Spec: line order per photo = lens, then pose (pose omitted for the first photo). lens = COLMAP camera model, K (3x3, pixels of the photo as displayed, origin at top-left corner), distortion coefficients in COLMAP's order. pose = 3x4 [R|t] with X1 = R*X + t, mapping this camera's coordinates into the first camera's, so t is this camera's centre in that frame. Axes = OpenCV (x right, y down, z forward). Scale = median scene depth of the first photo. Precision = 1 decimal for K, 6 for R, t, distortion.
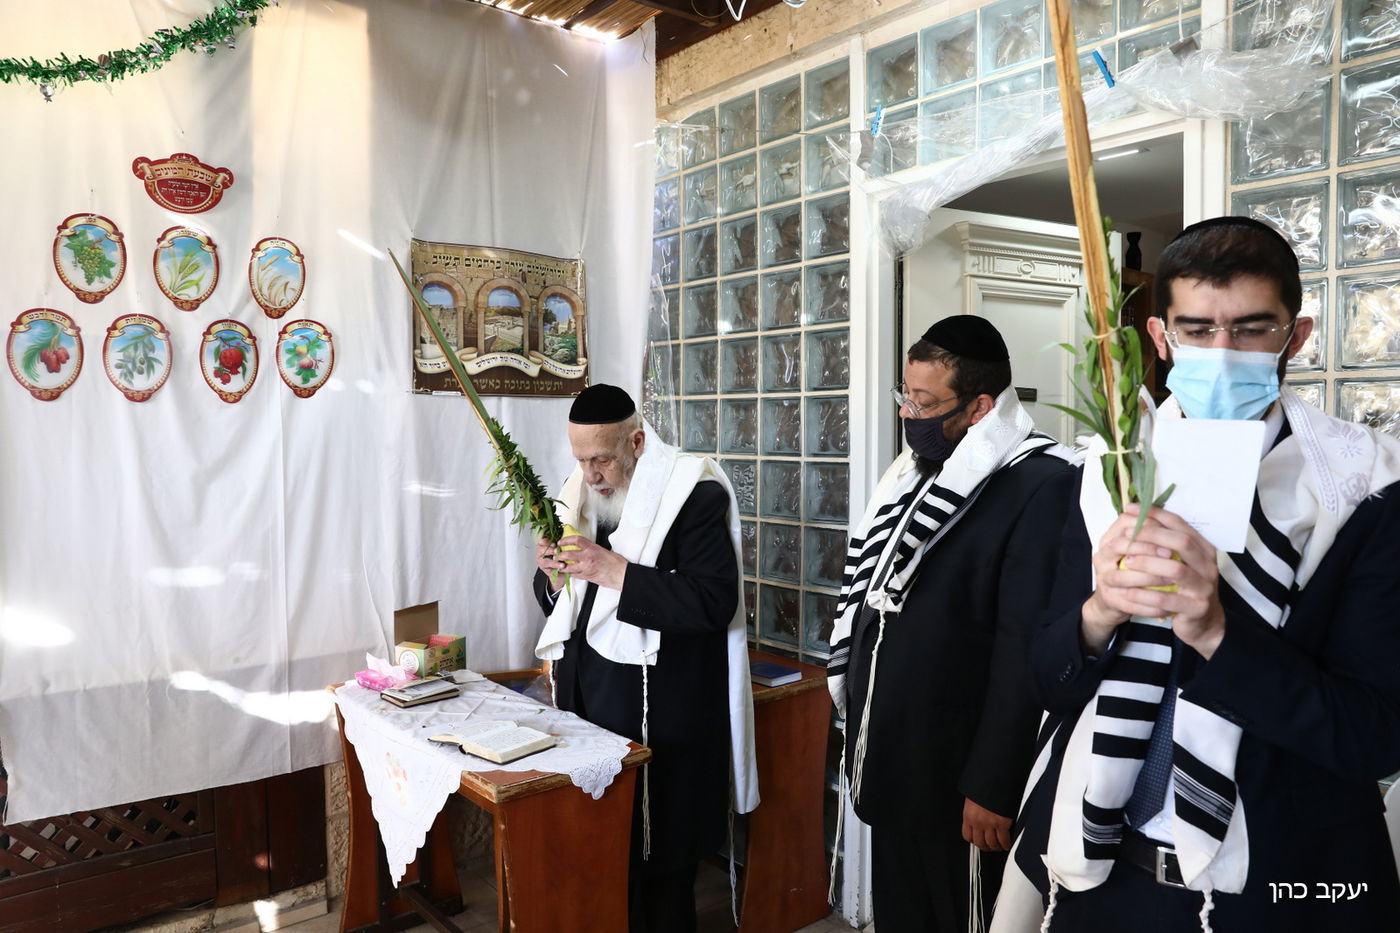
lens RADIAL K [[969.0, 0, 699.7], [0, 969.0, 473.2], [0, 0, 1]] dist [-0.111447, 0.088535]
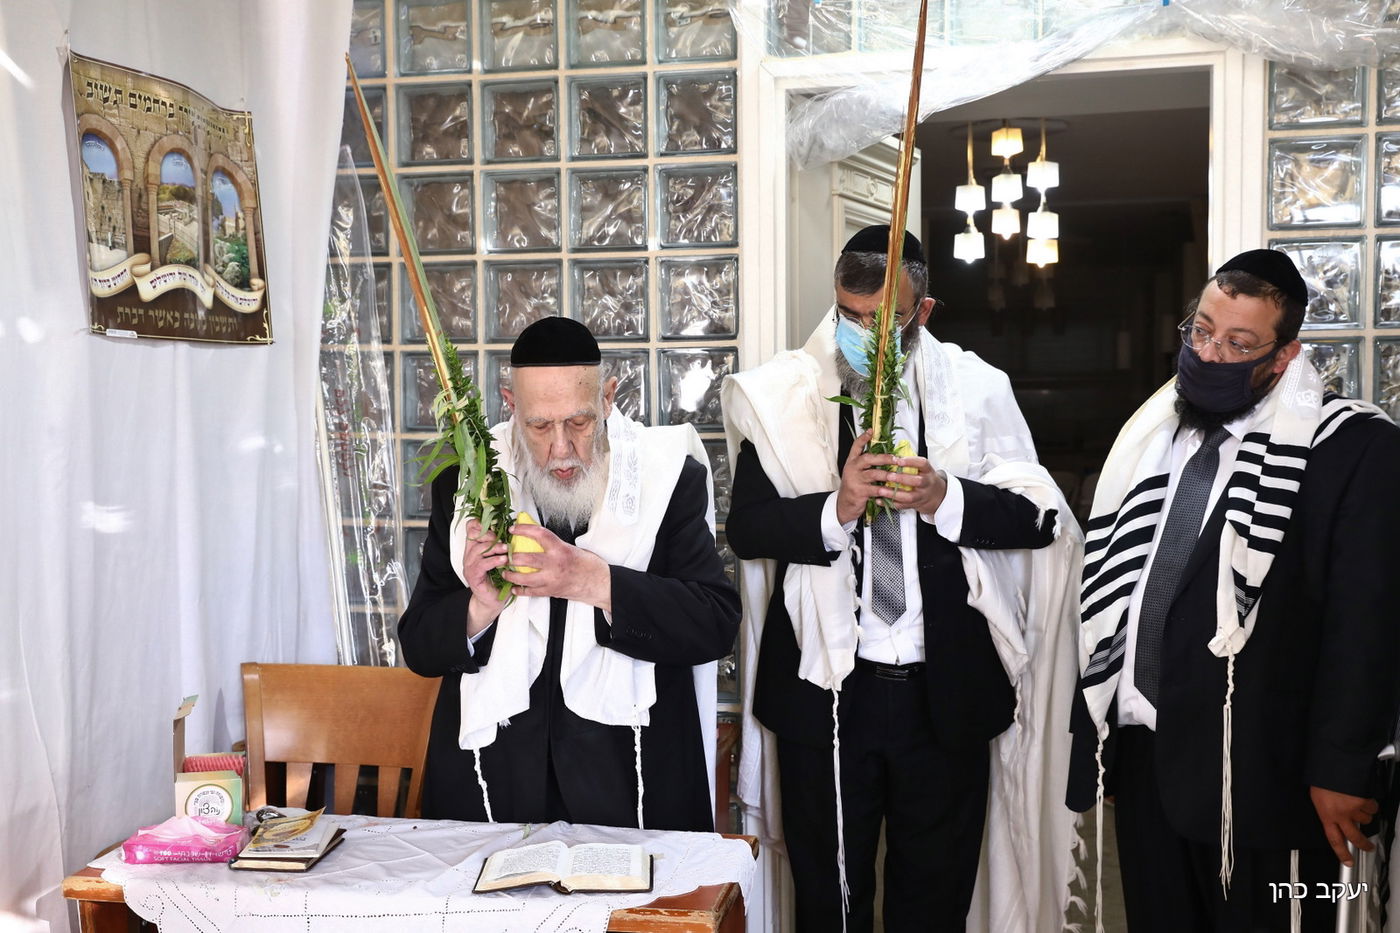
lens RADIAL K [[1572.5, 0, 700.0], [0, 1572.5, 466.5], [0, 0, 1]] dist [0.028658, 0.045611]
pose [[0.779115, -0.034881, 0.625909, -0.583289], [0.038100, 0.999240, 0.008259, -0.000614], [-0.625722, 0.017413, 0.779852, 0.072954]]
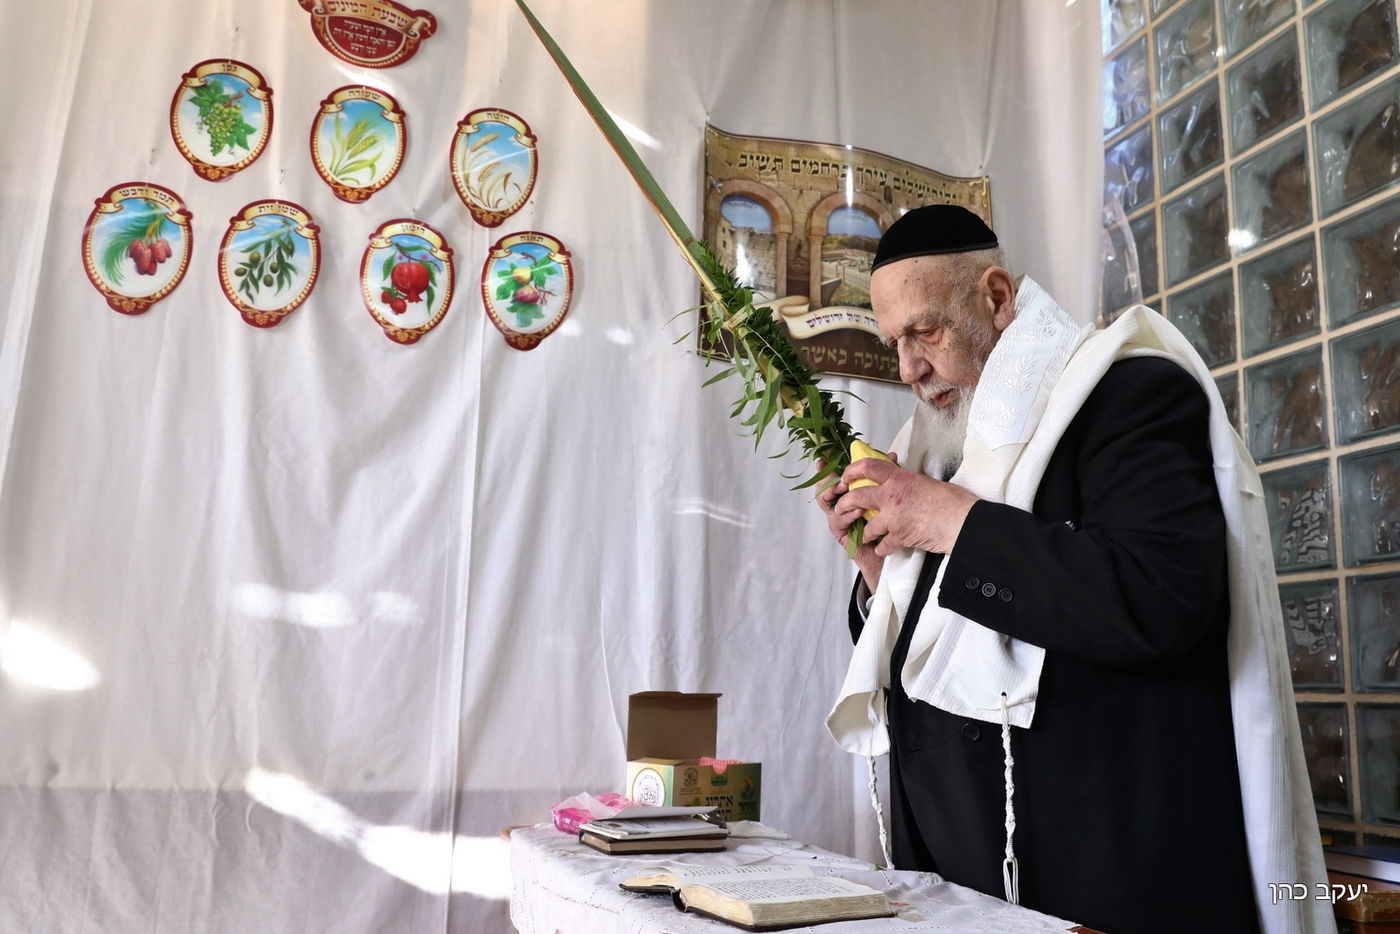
lens RADIAL K [[1231.1, 0, 732.3], [0, 1231.1, 462.9], [0, 0, 1]] dist [-0.084016, 0.148093]
pose [[0.938452, -0.045954, -0.342339, -0.017707], [-0.040043, 0.969954, -0.239971, 0.162059], [0.343080, 0.238909, 0.908415, 0.316632]]
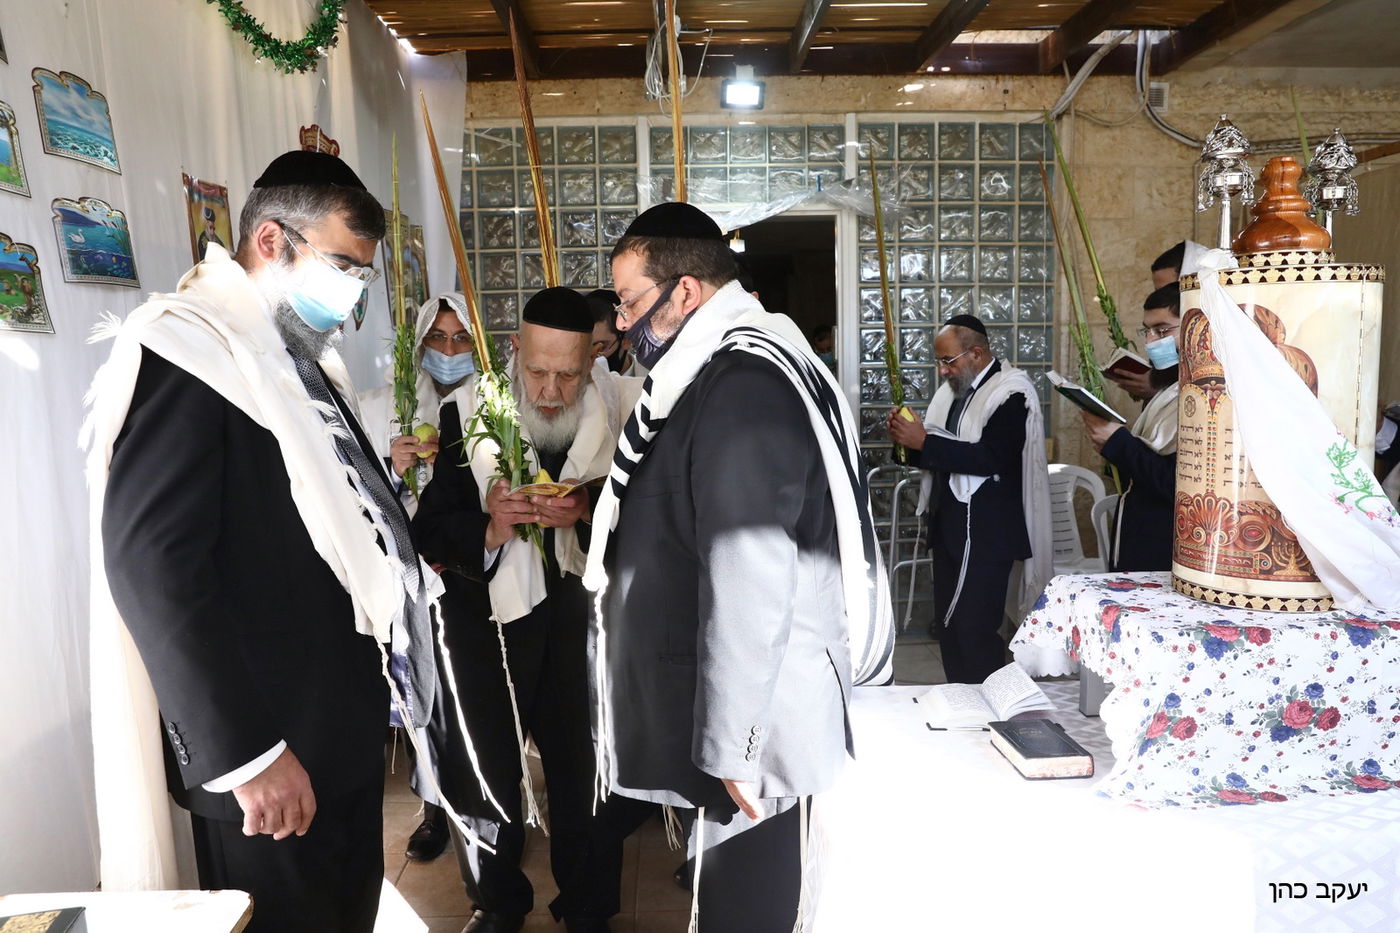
lens RADIAL K [[969.0, 0, 699.7], [0, 969.0, 473.2], [0, 0, 1]] dist [-0.111447, 0.088535]
pose [[0.617932, -0.100136, 0.779829, -1.039789], [0.055235, 0.994935, 0.083989, 0.027486], [-0.784289, -0.008826, 0.620333, -0.118093]]
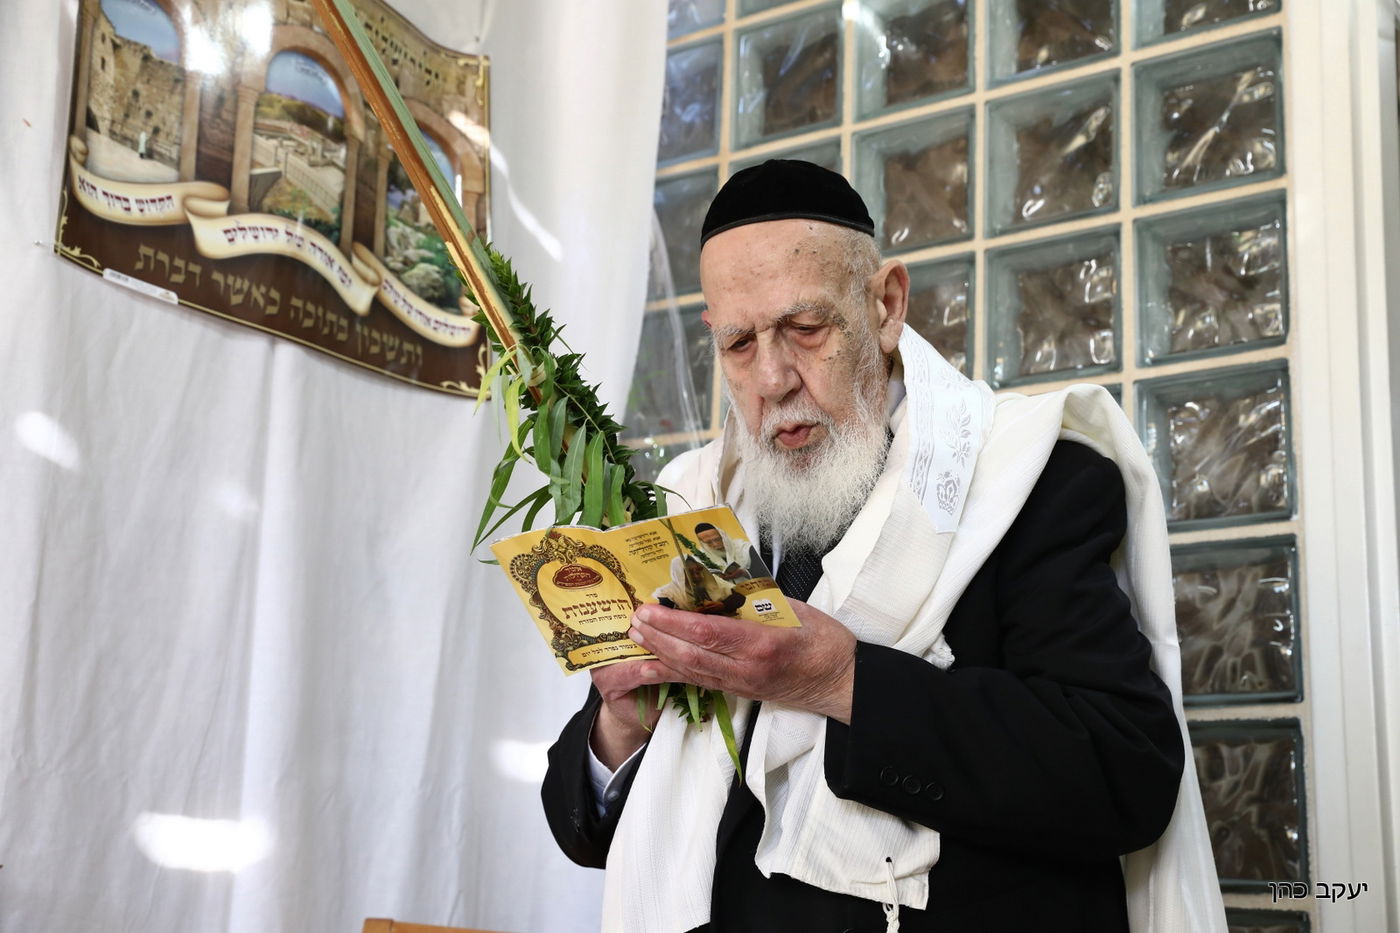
lens RADIAL K [[1967.6, 0, 700.0], [0, 1967.6, 466.5], [0, 0, 1]] dist [0.108206, -0.047806]
pose [[0.969698, 0.089285, 0.227407, -0.226736], [-0.024138, 0.961286, -0.274495, 0.167245], [-0.243111, 0.260688, 0.934312, 0.314021]]
